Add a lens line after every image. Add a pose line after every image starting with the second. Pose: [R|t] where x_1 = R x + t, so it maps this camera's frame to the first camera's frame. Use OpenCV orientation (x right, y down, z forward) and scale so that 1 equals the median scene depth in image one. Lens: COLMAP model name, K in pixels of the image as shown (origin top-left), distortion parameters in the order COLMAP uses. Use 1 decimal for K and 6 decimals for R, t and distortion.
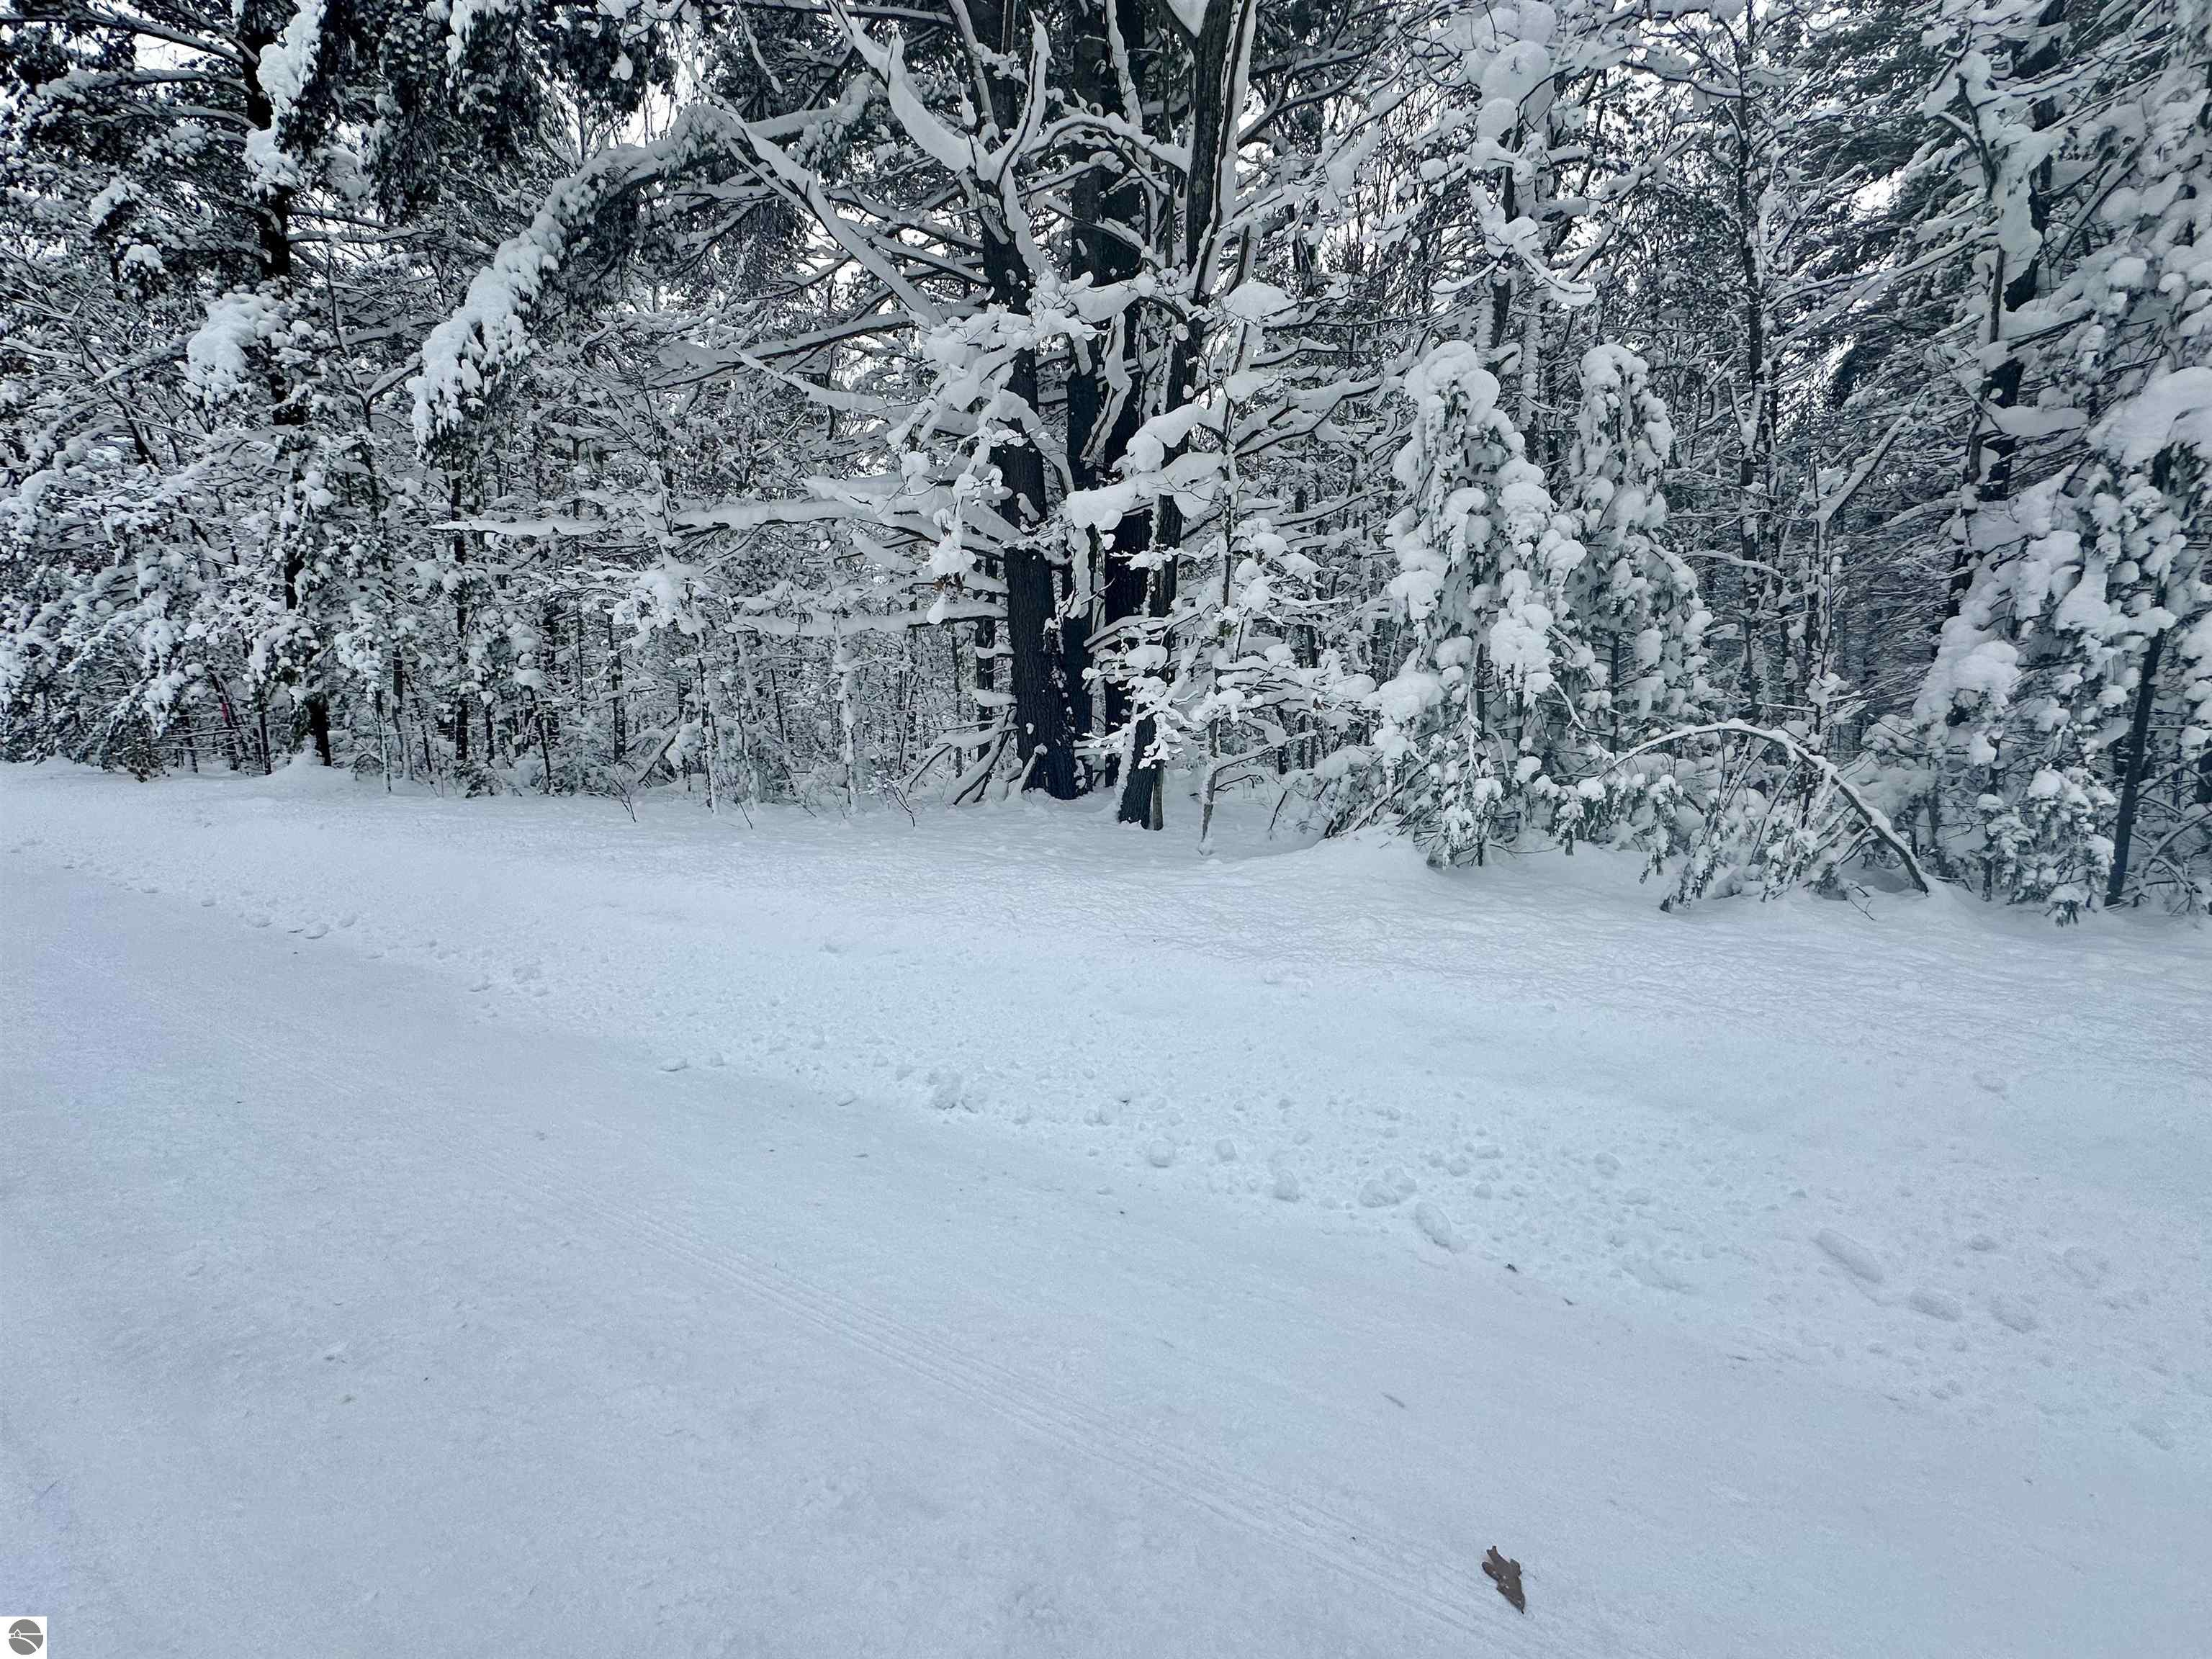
lens RADIAL K [[884.2, 0, 1108.8], [0, 884.2, 824.6], [0, 0, 1]] dist [0.000785, -0.000498]
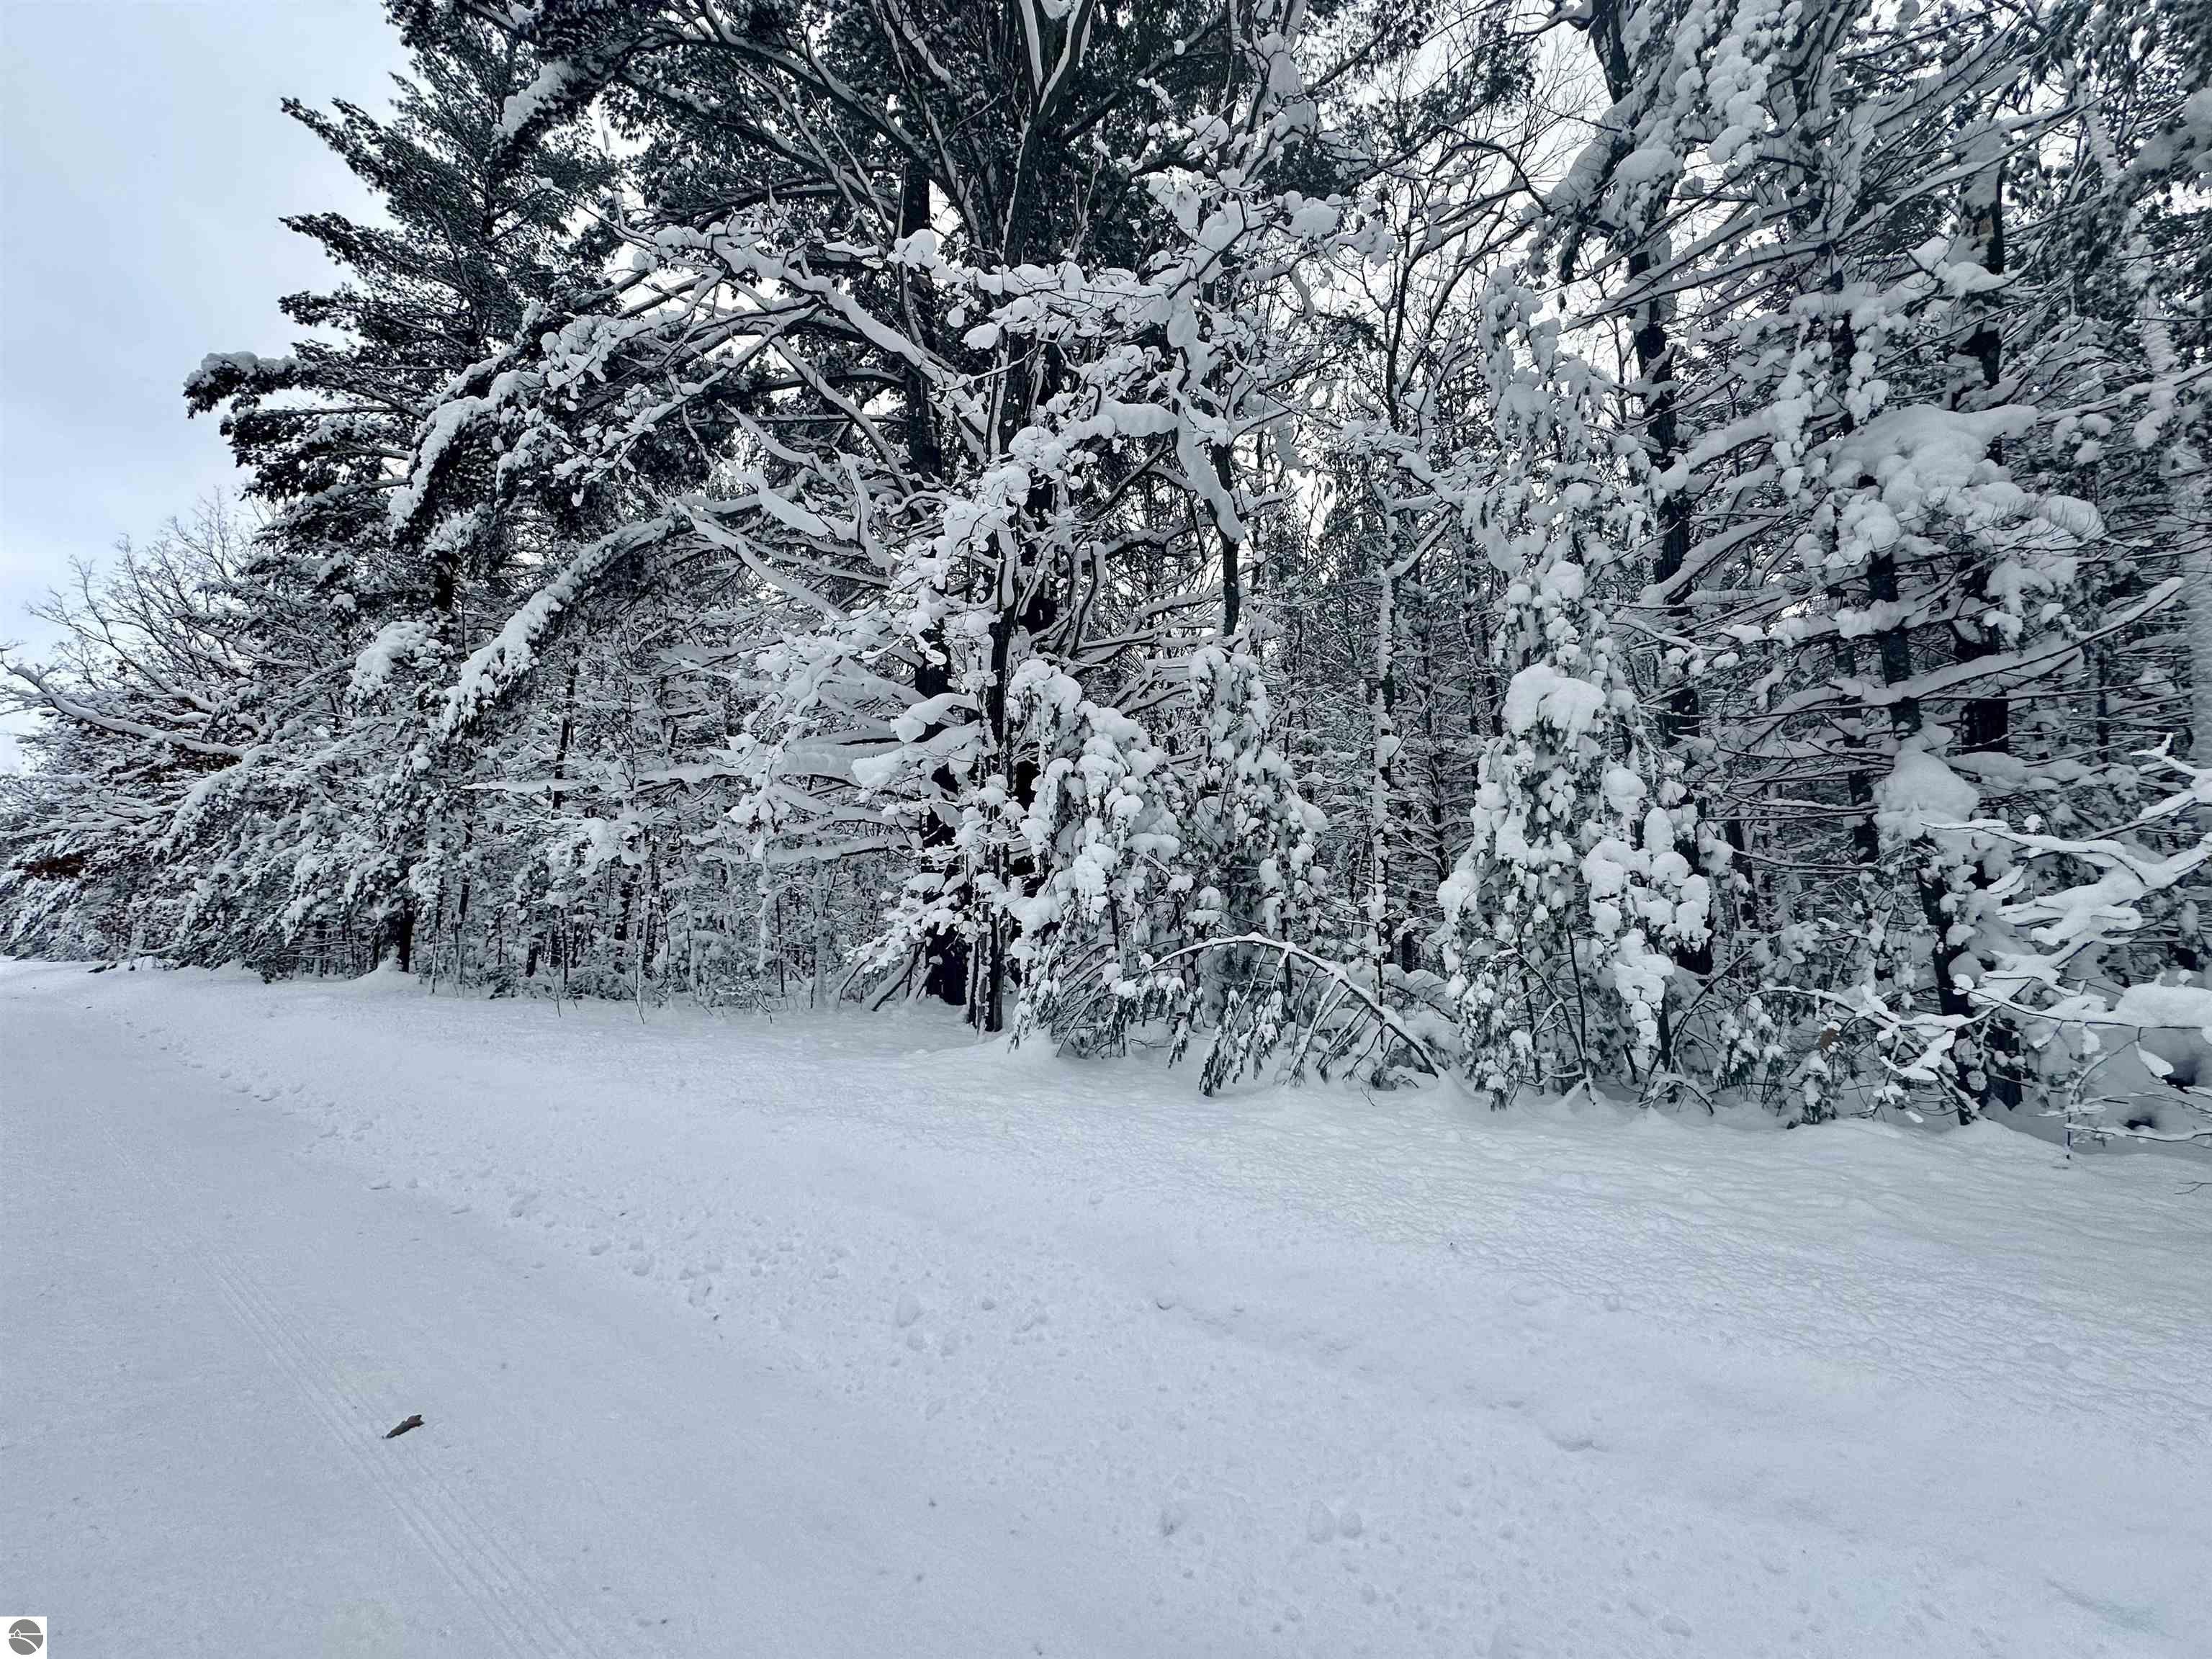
lens RADIAL K [[884.2, 0, 1108.8], [0, 884.2, 824.6], [0, 0, 1]] dist [0.000785, -0.000498]
pose [[0.991585, -0.014619, -0.128625, 0.280992], [-0.016640, 0.970966, -0.238640, 0.013357], [0.128380, 0.238772, 0.962552, -0.105336]]
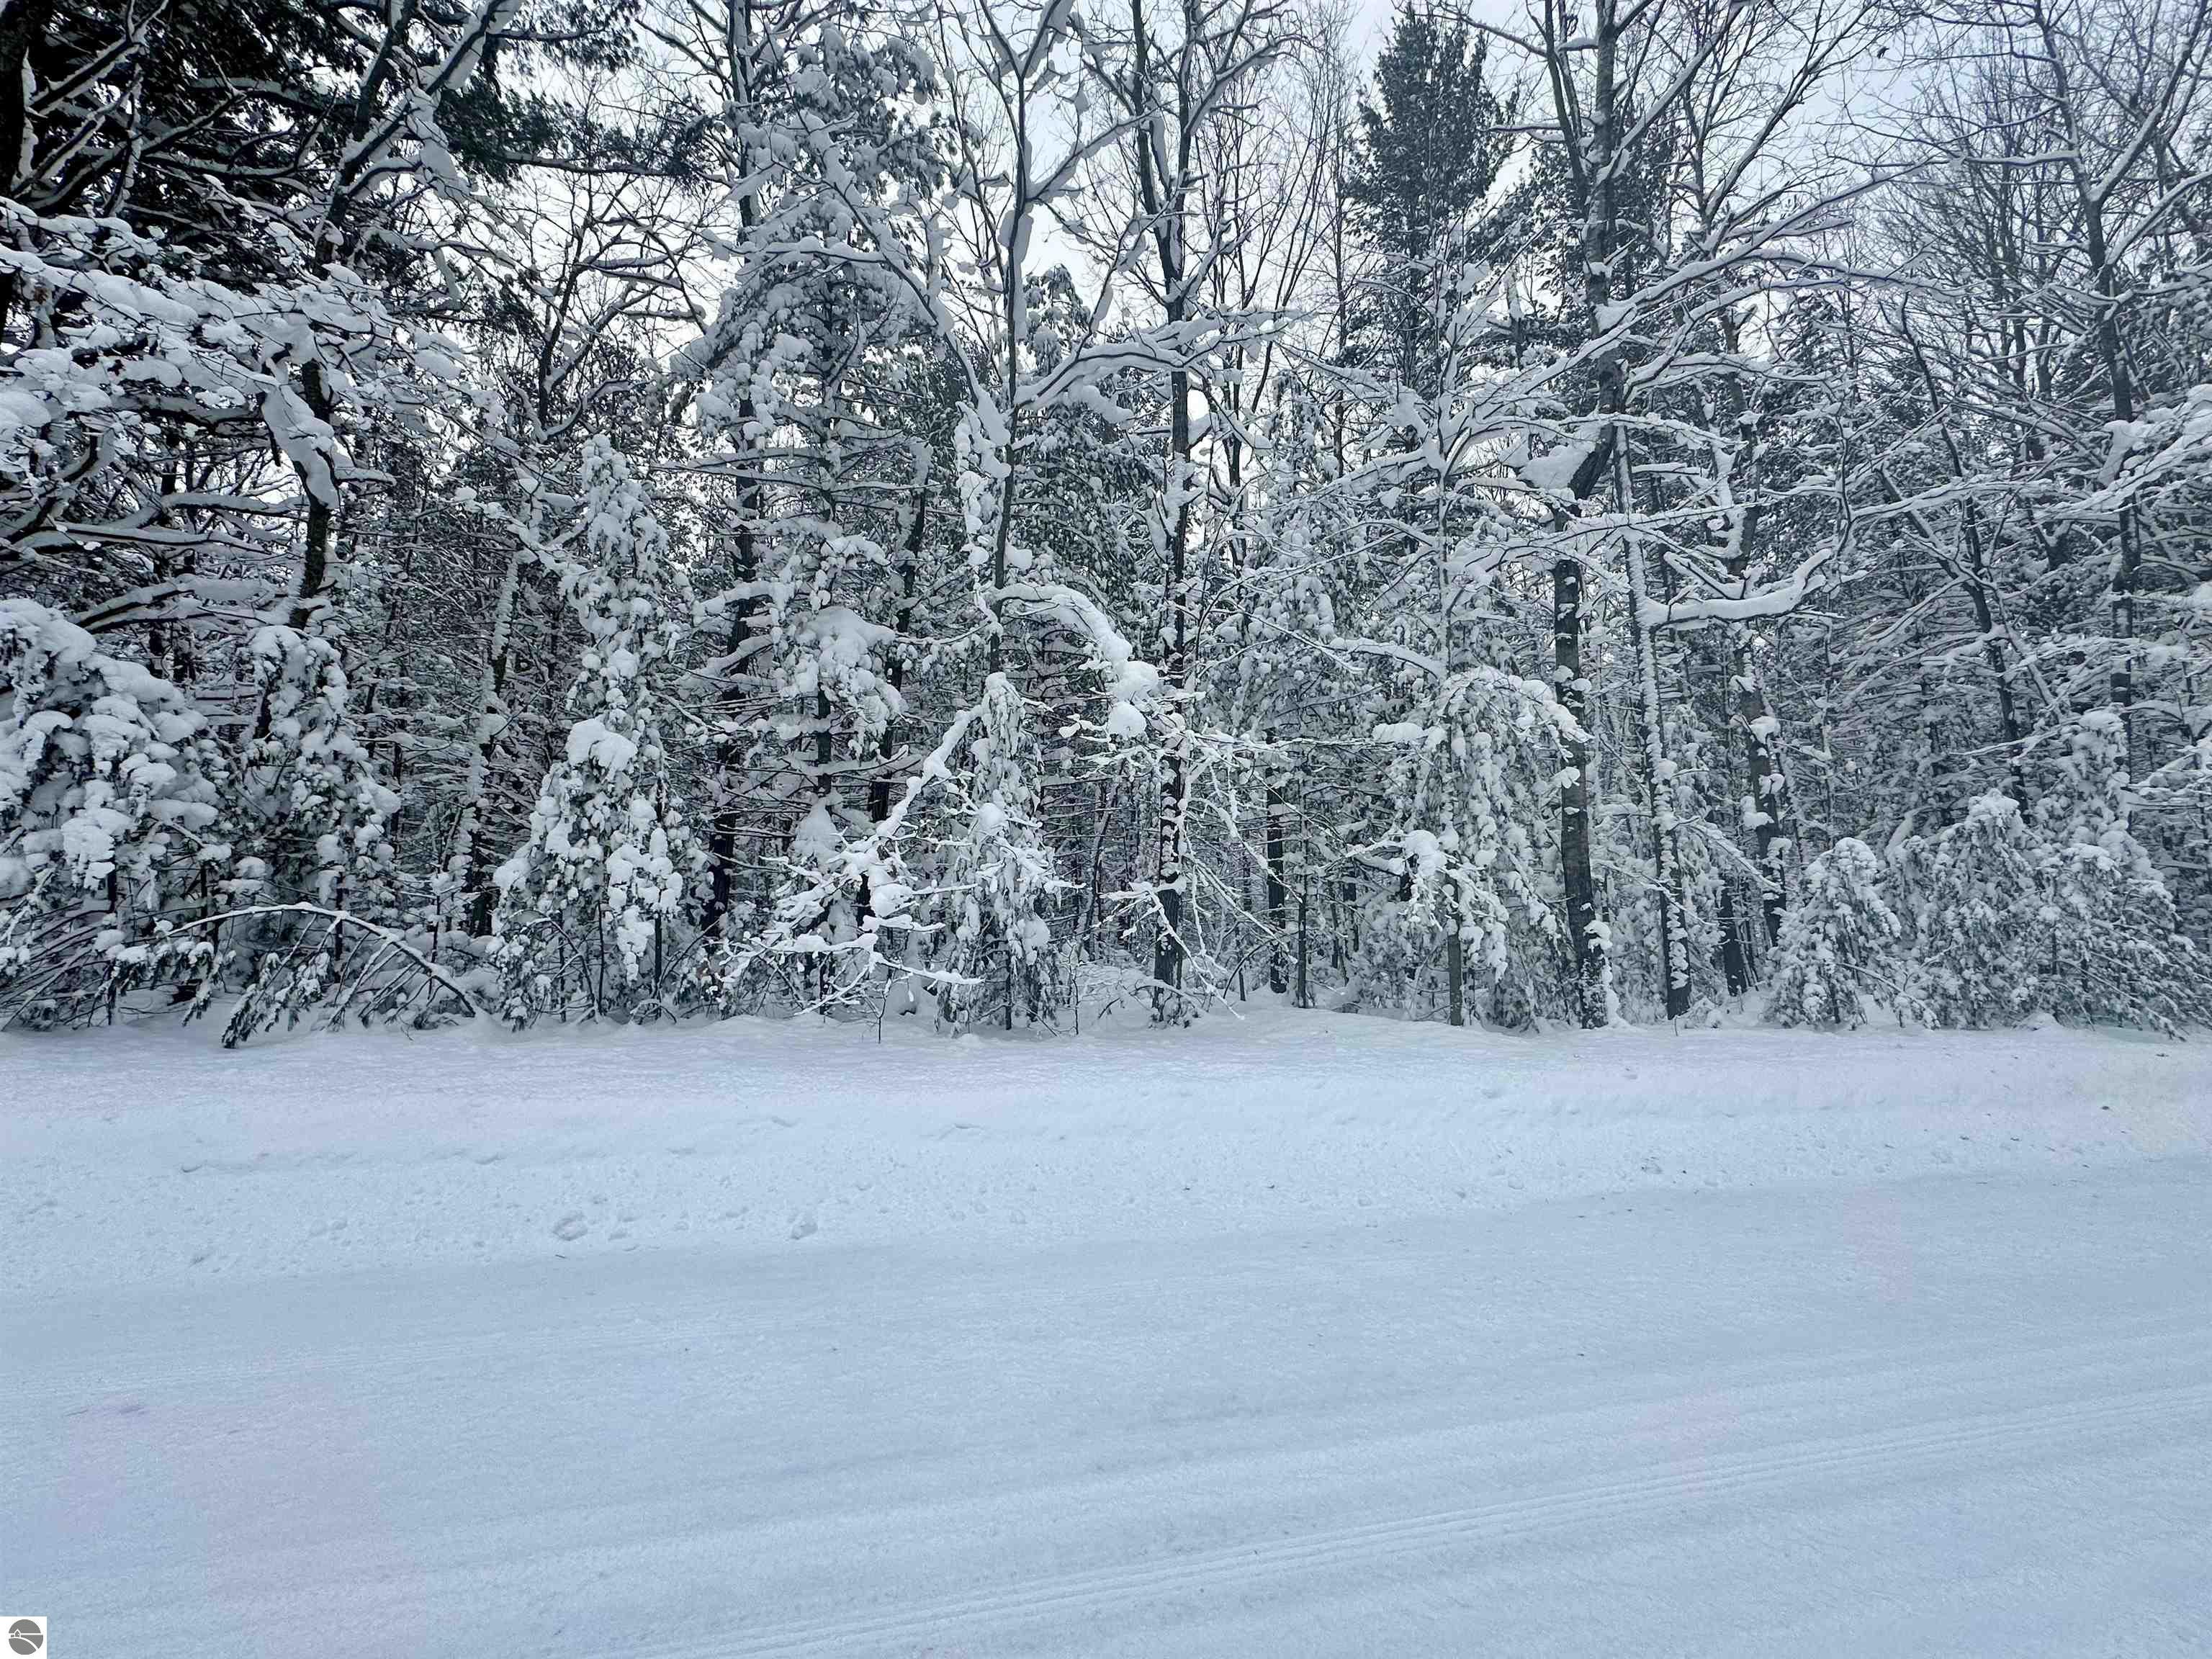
lens RADIAL K [[888.5, 0, 1105.2], [0, 888.5, 827.1], [0, 0, 1]] dist [0.000412, -0.000166]
pose [[0.715924, 0.081266, 0.693433, 0.265250], [0.063764, 0.981441, -0.180850, 0.041721], [-0.695260, 0.173691, 0.697456, -0.374100]]
